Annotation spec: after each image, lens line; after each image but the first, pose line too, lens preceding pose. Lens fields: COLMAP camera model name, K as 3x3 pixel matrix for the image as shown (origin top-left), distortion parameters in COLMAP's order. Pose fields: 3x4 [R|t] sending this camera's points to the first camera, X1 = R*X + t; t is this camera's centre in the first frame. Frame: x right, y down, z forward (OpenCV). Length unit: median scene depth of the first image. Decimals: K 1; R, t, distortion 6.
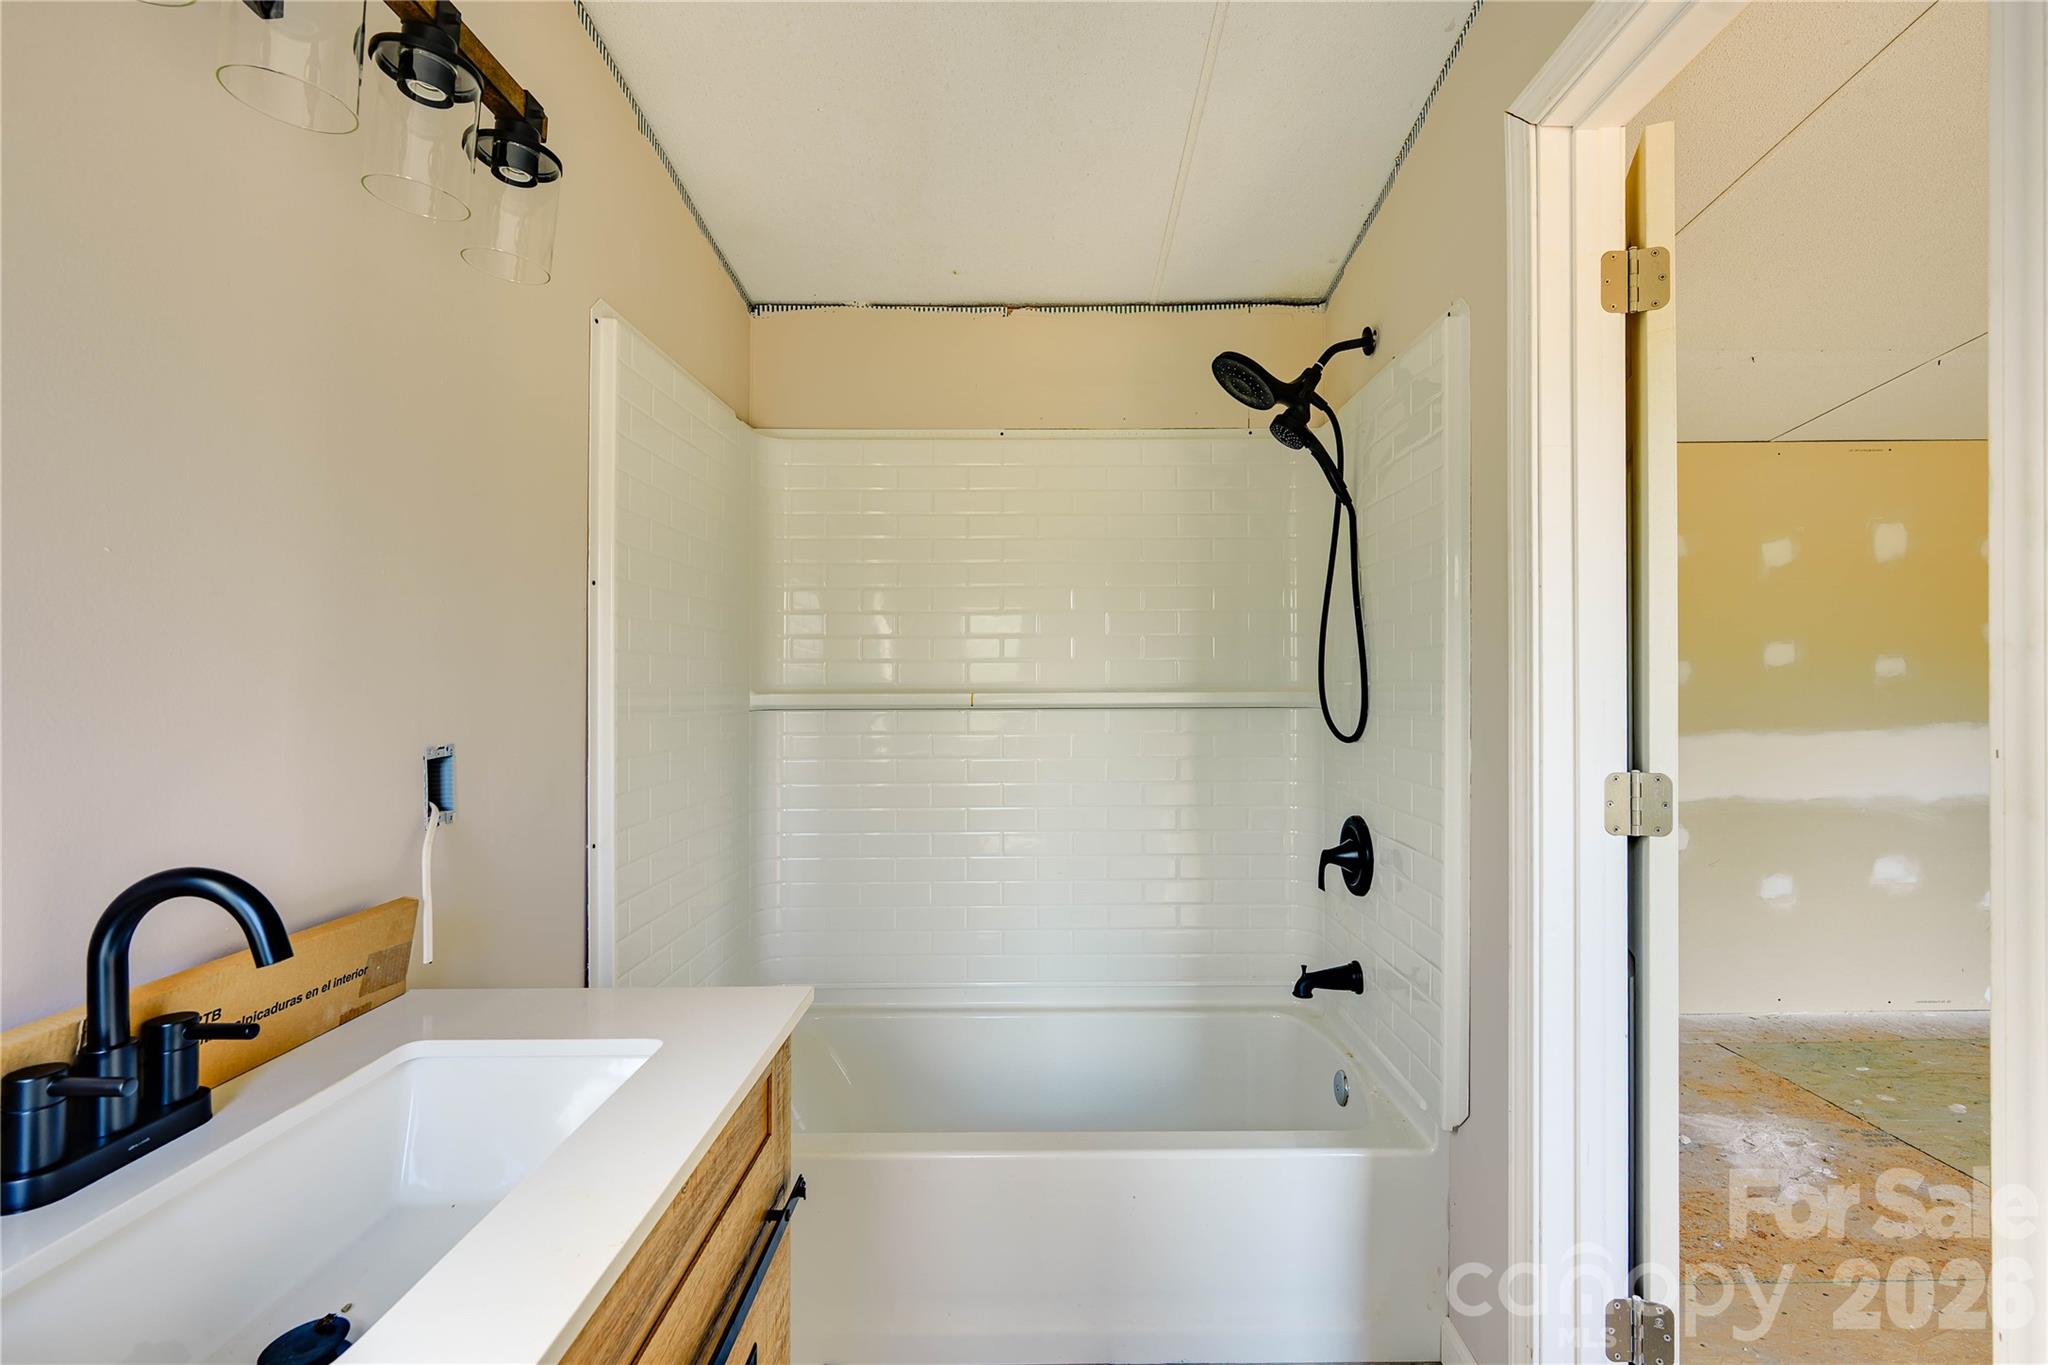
lens RADIAL K [[898.5, 0, 1024.0], [0, 898.5, 682.5], [0, 0, 1]] dist [-0.000783, 0.000085]
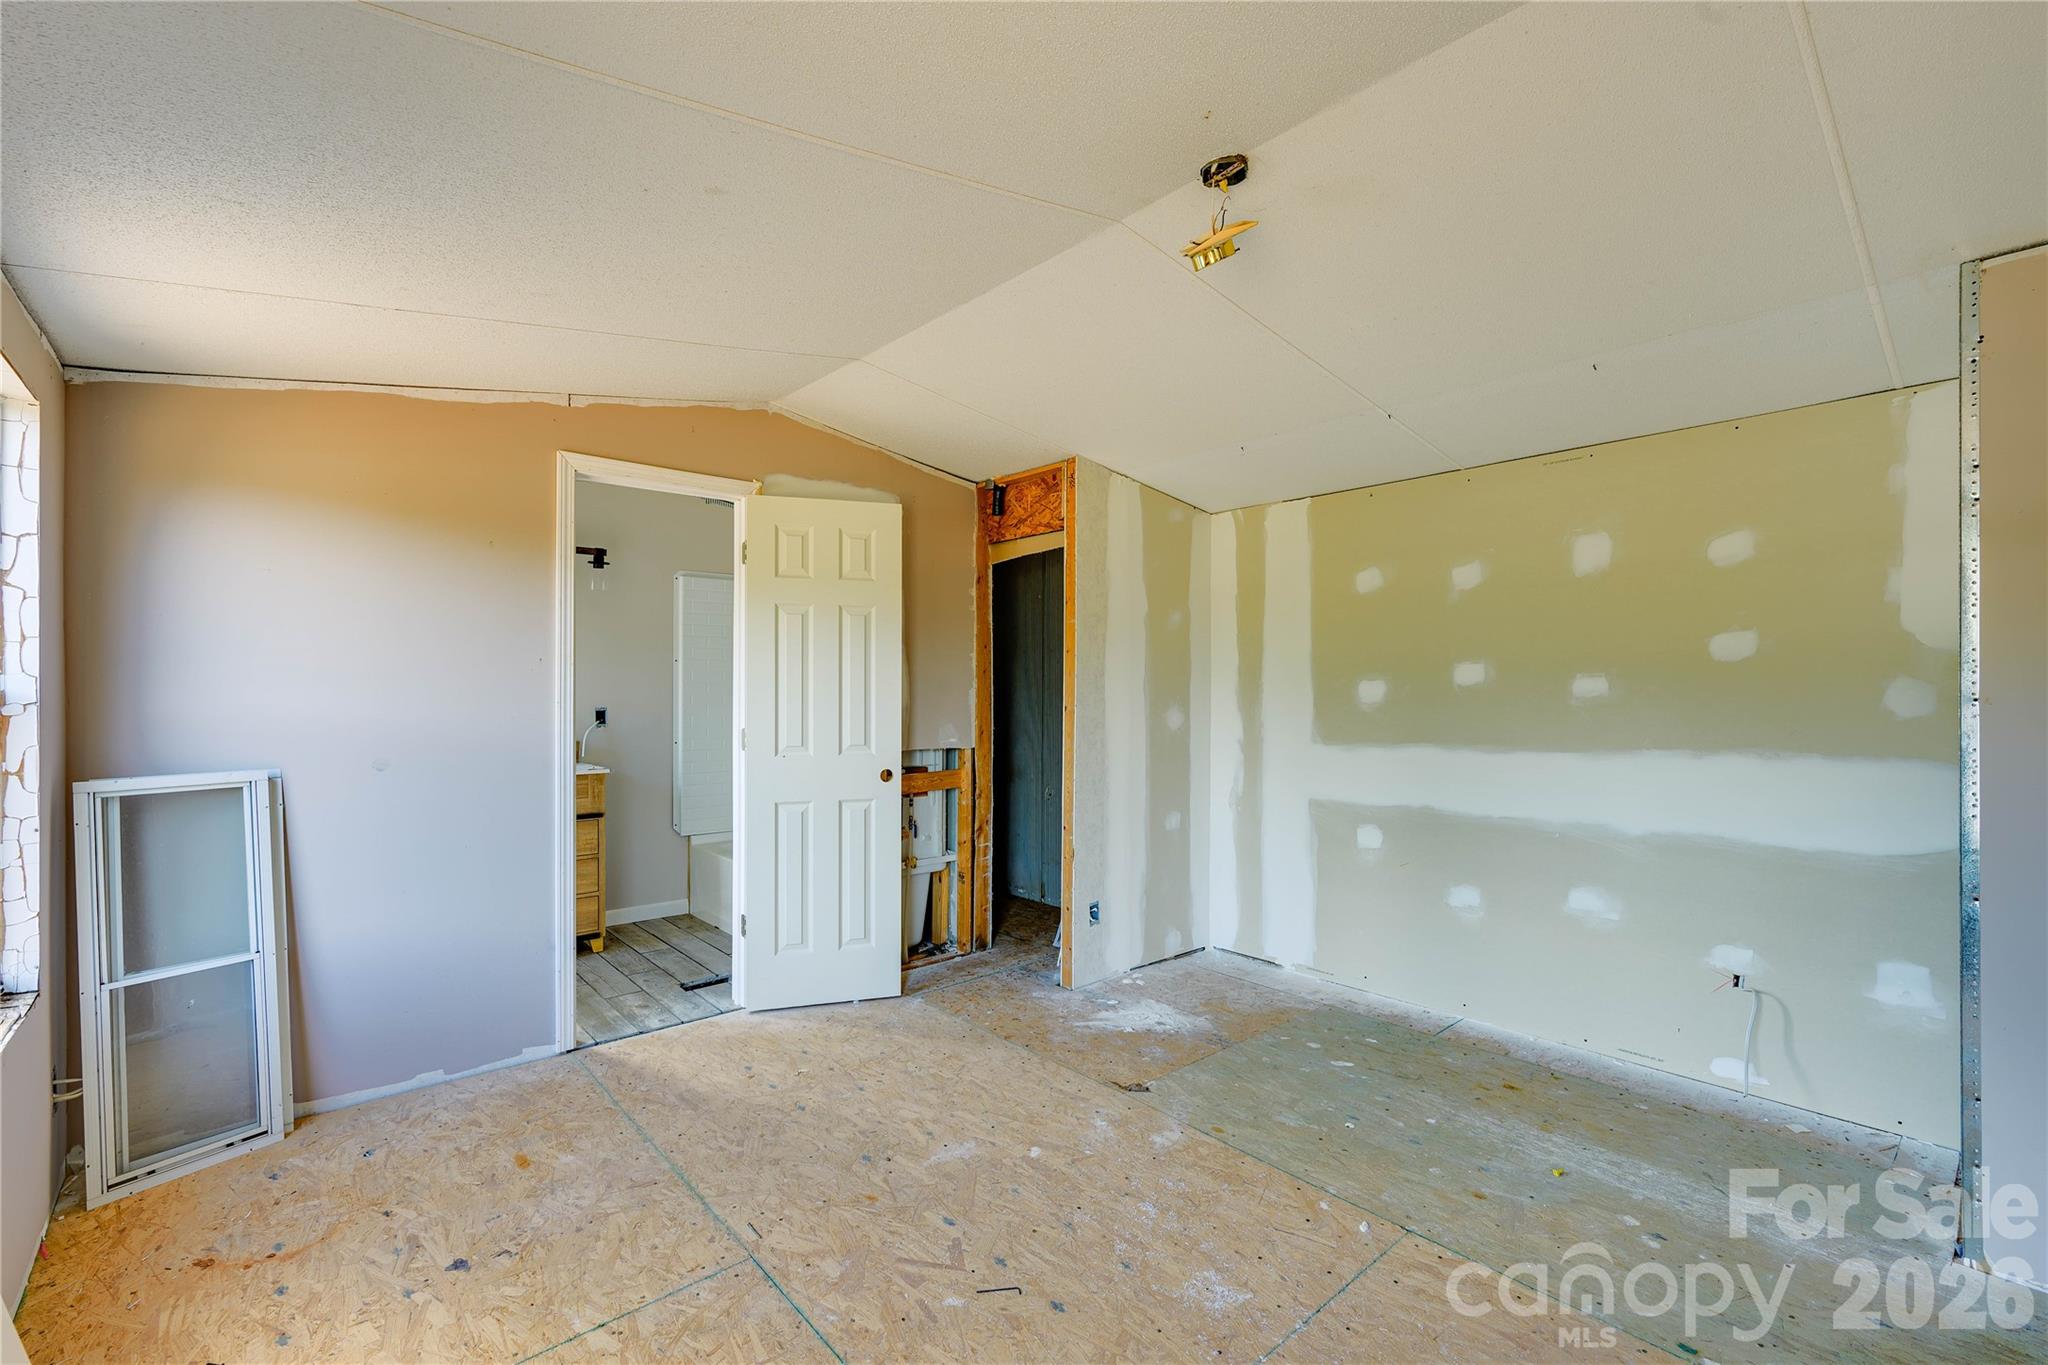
lens RADIAL K [[898.5, 0, 1024.0], [0, 898.5, 682.5], [0, 0, 1]] dist [-0.000783, 0.000085]
pose [[0.655879, 0.002328, -0.754862, 1.369843], [-0.006123, 0.999979, -0.002236, -0.016995], [0.754841, 0.006089, 0.655880, -0.075798]]
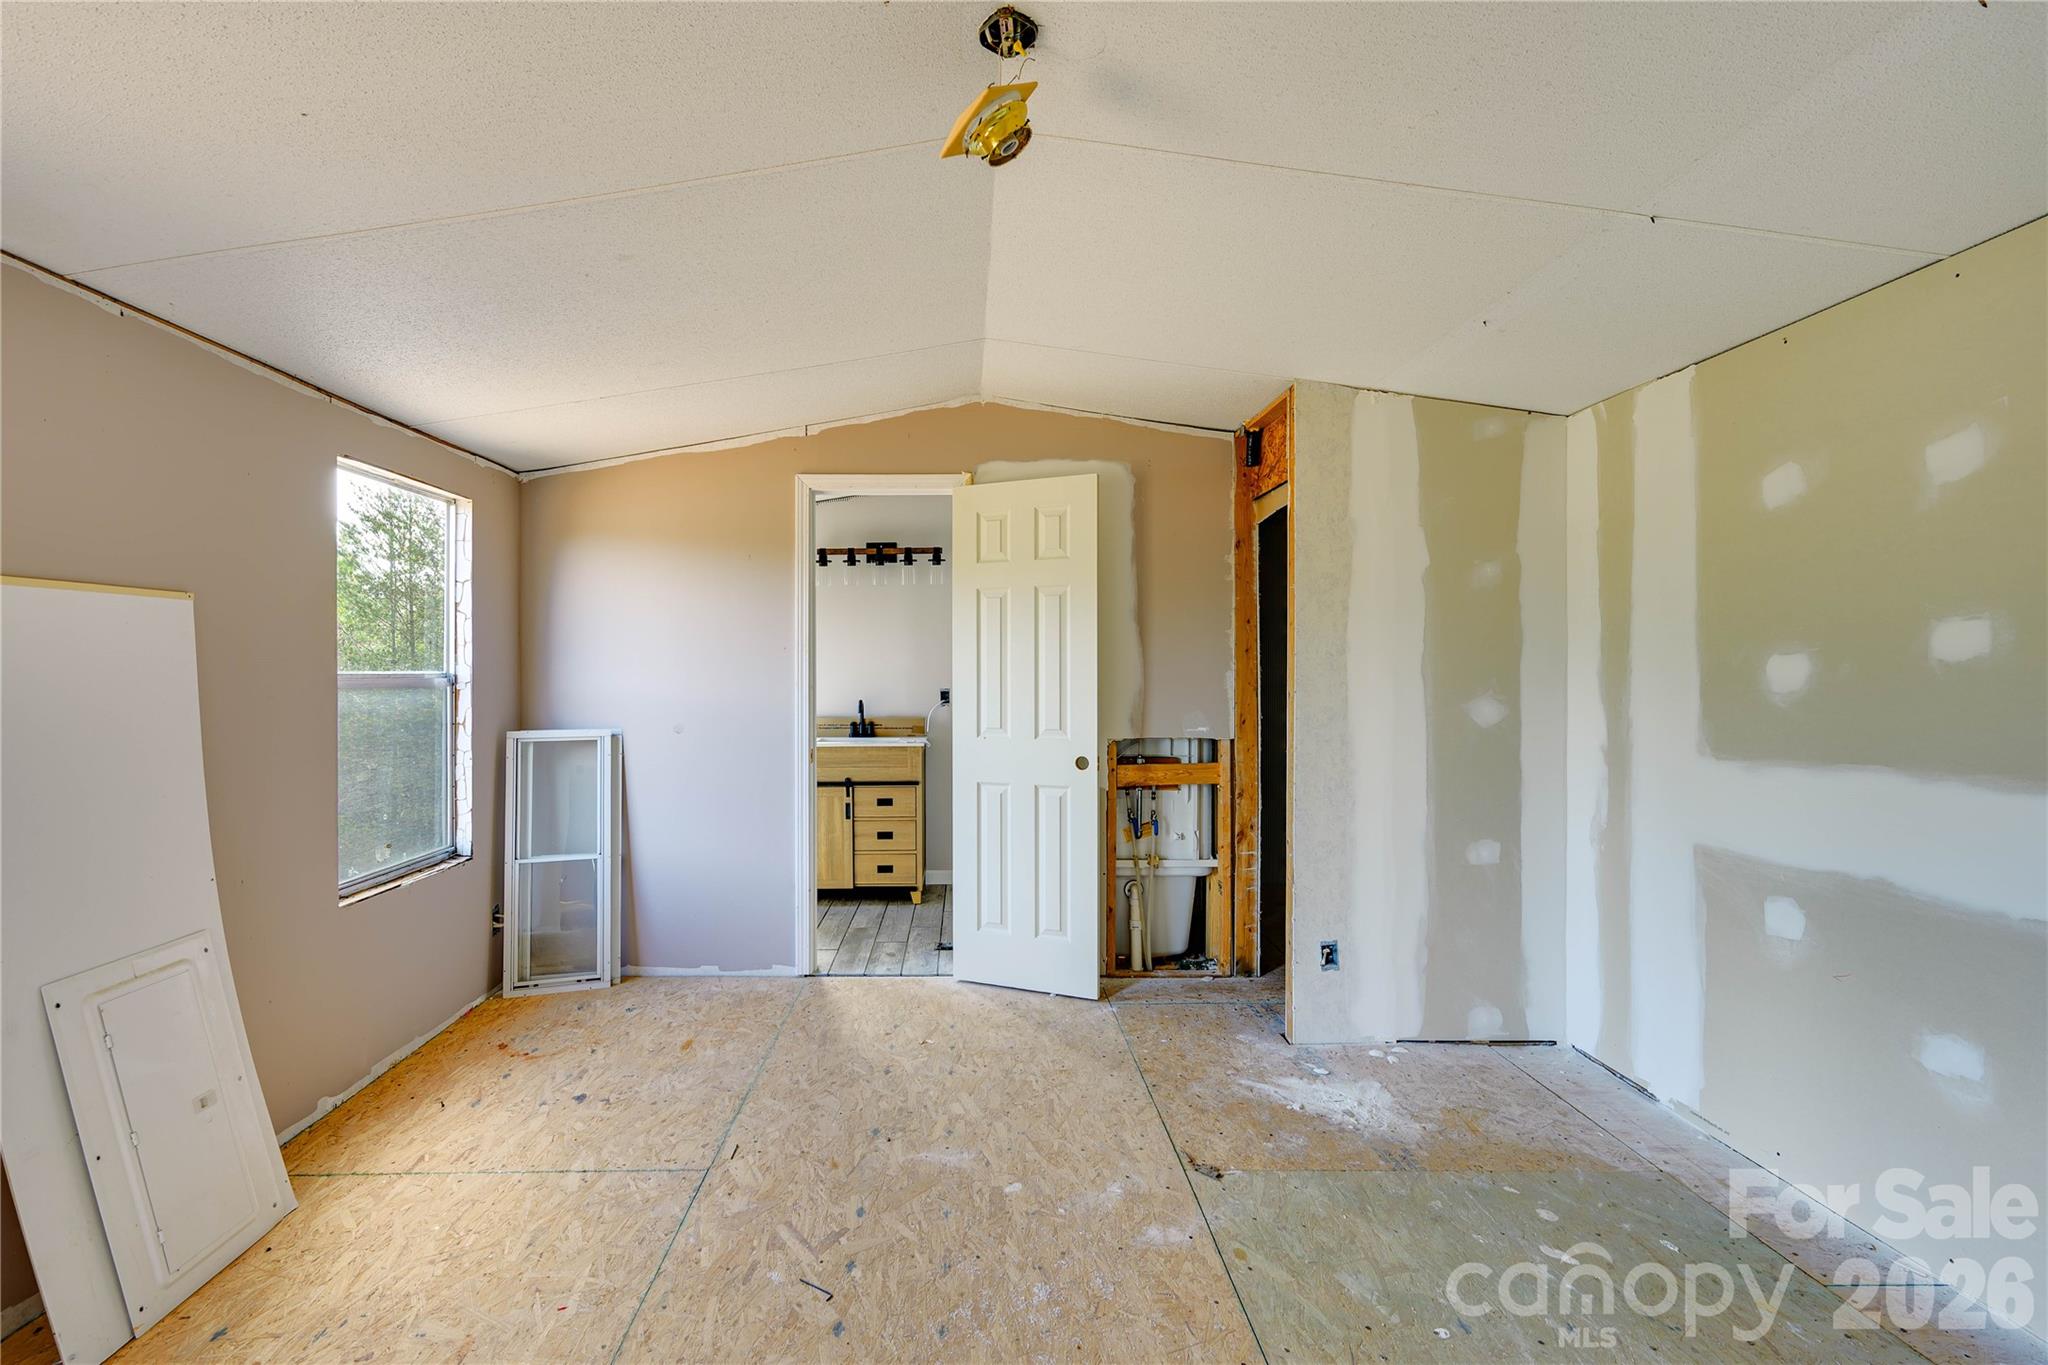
lens RADIAL K [[925.0, 0, 944.9], [0, 925.0, 664.4], [0, 0, 1]] dist [0.000174, 0.000264]
pose [[-0.018205, -0.001009, -0.999834, 1.511034], [0.001970, 0.999998, -0.001046, -0.017674], [0.999832, -0.001989, -0.018202, 0.412196]]
